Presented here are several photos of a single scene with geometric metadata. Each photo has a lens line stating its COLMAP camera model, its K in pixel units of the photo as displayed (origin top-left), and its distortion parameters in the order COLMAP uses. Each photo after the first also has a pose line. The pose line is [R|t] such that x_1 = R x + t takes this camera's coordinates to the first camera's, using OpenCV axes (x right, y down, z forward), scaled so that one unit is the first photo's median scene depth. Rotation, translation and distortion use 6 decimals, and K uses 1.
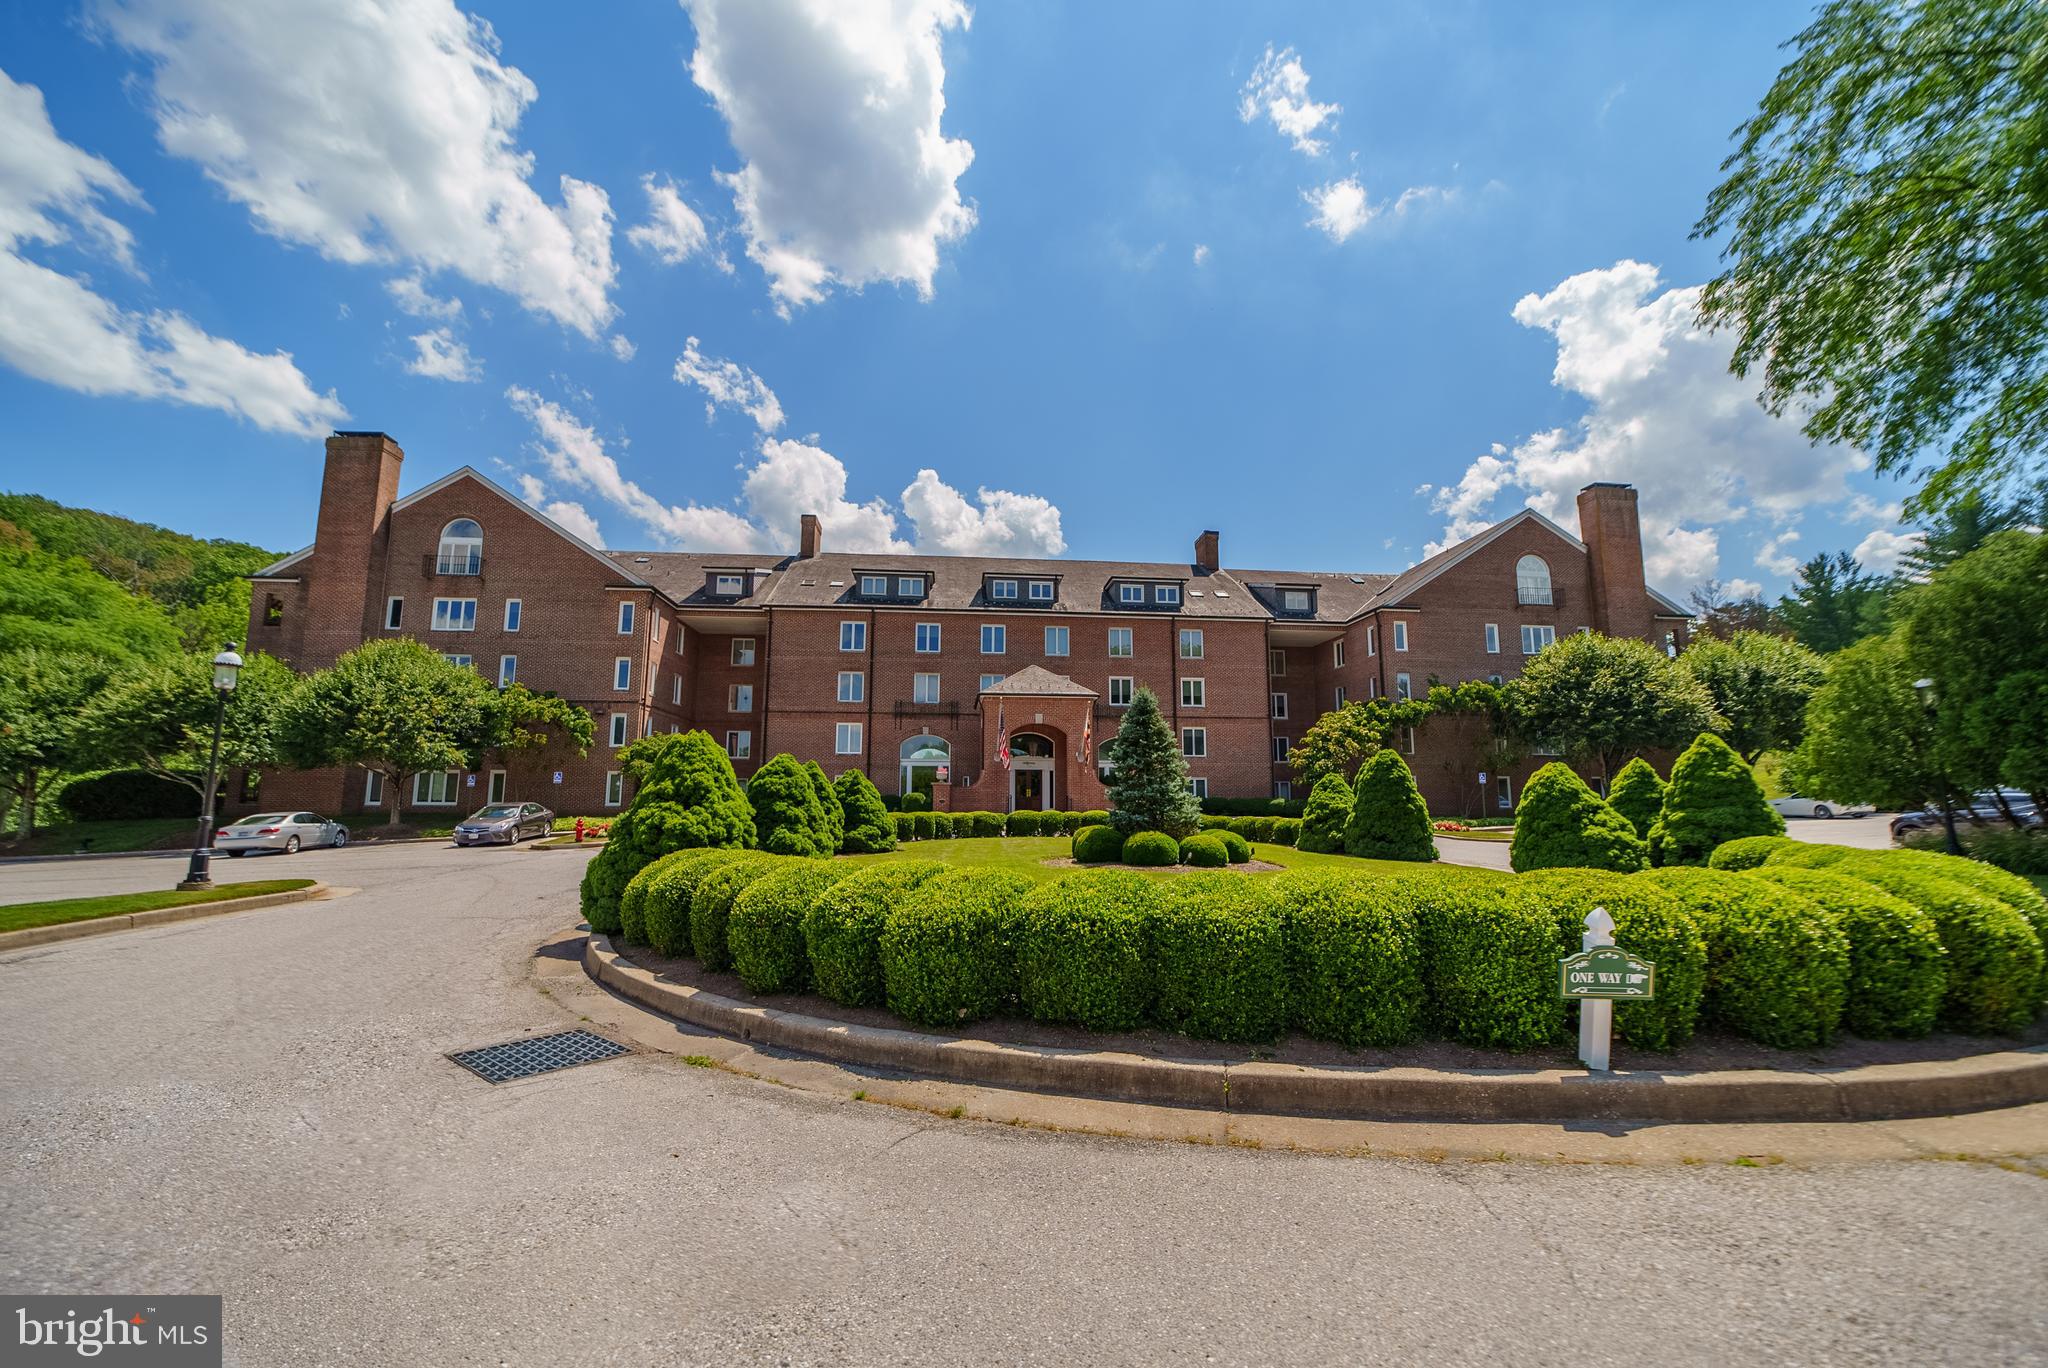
lens RADIAL K [[814.9, 0, 1006.8], [0, 814.9, 681.3], [0, 0, 1]] dist [0.000720, 0.000102]
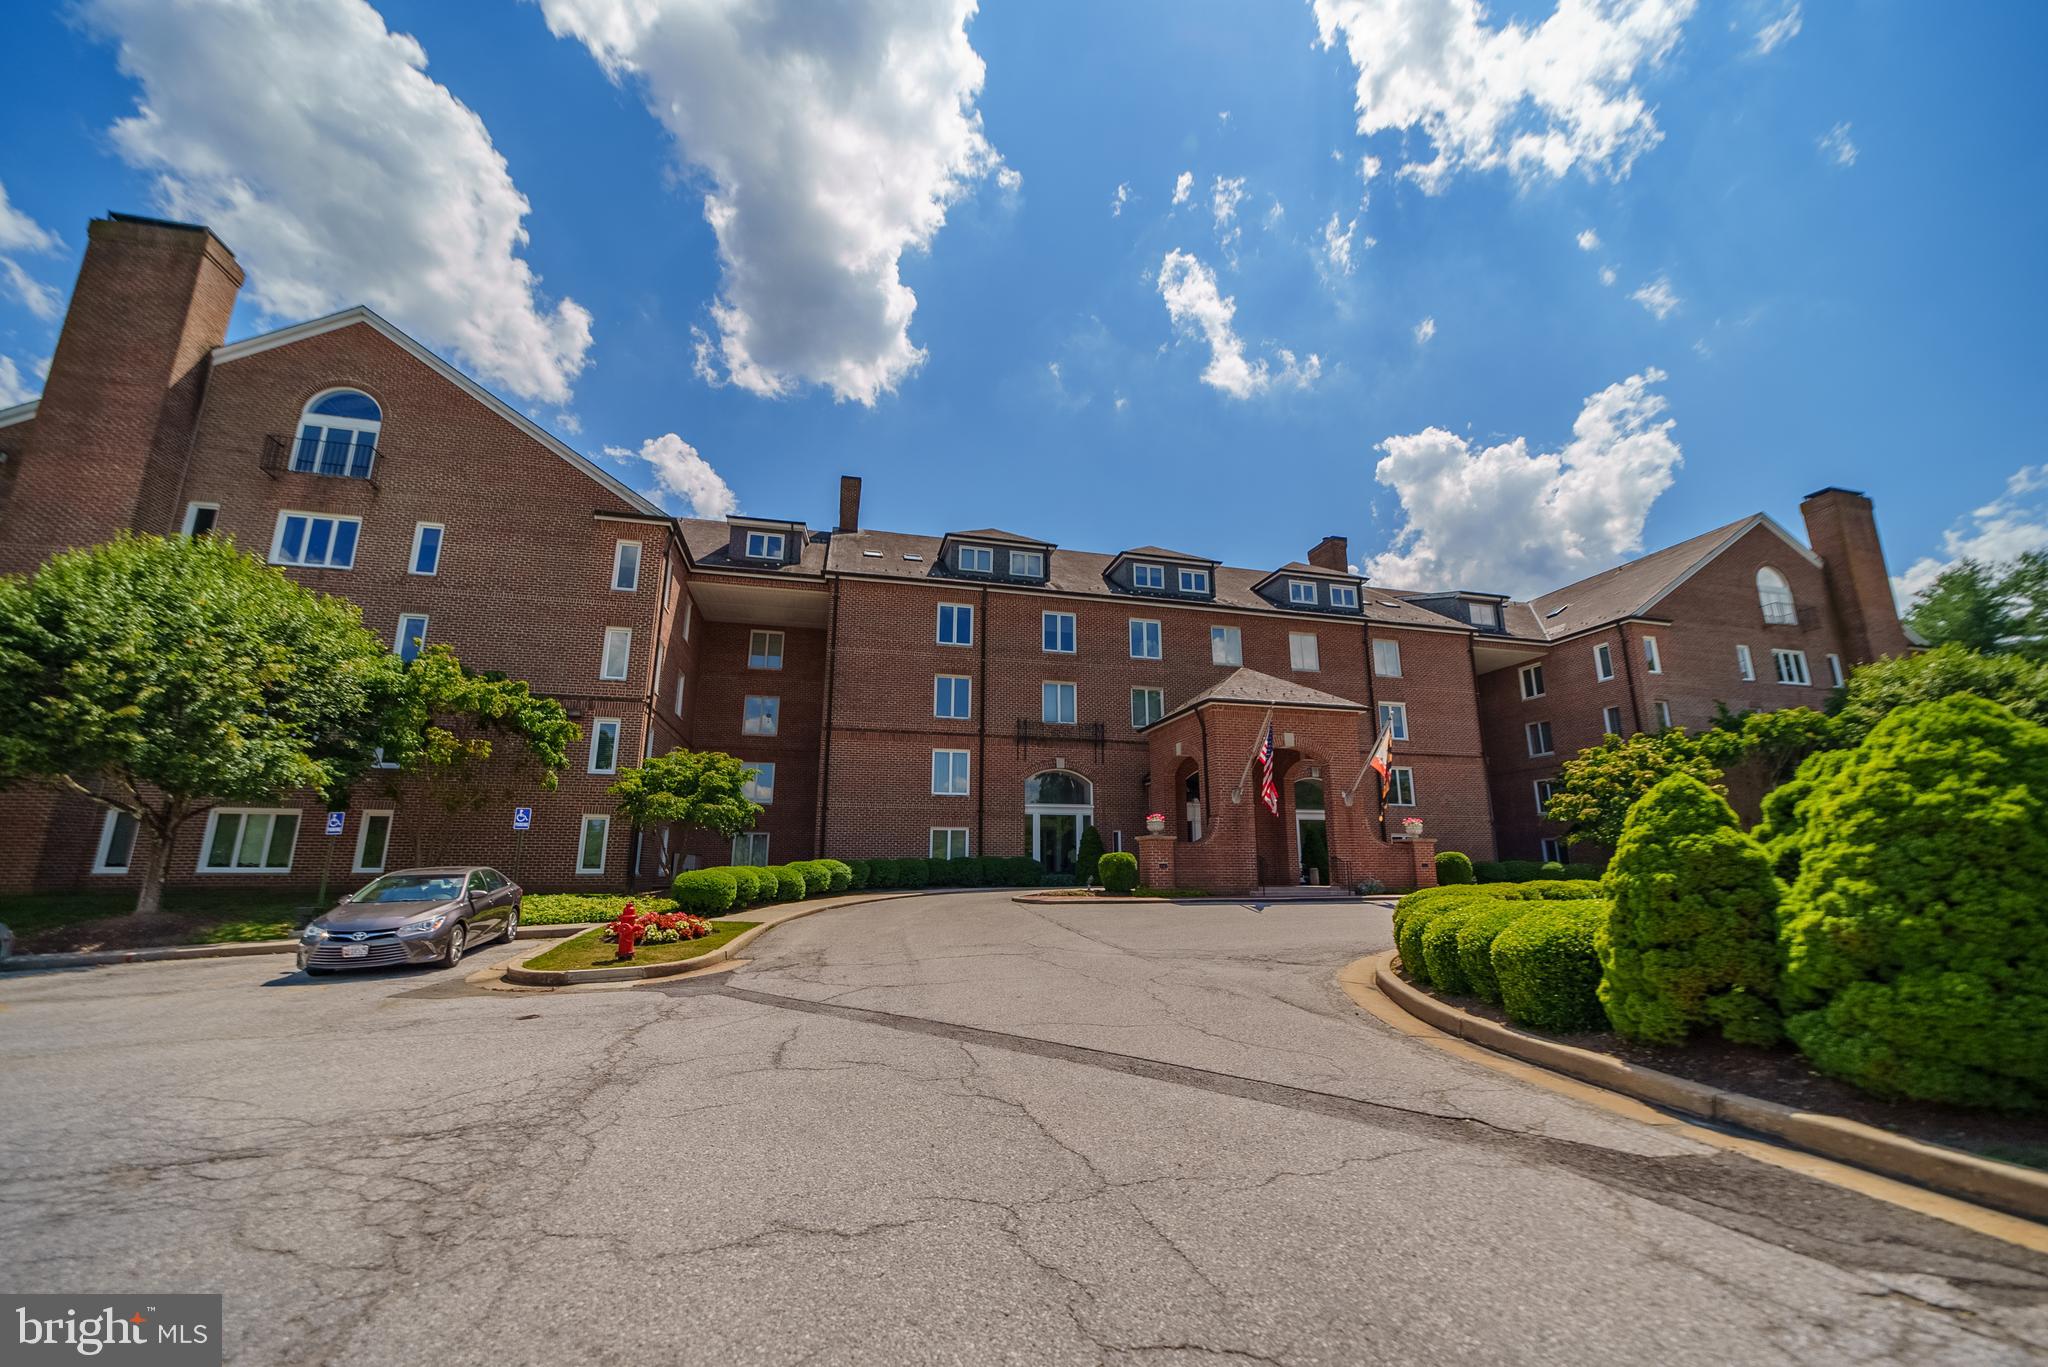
lens RADIAL K [[801.5, 0, 1024.0], [0, 801.5, 683.5], [0, 0, 1]] dist [-0.000176, 0.002770]
pose [[0.988004, 0.034556, 0.150510, -0.261236], [-0.022063, 0.996230, -0.083893, 0.056665], [-0.152841, 0.079566, 0.985043, 0.366206]]
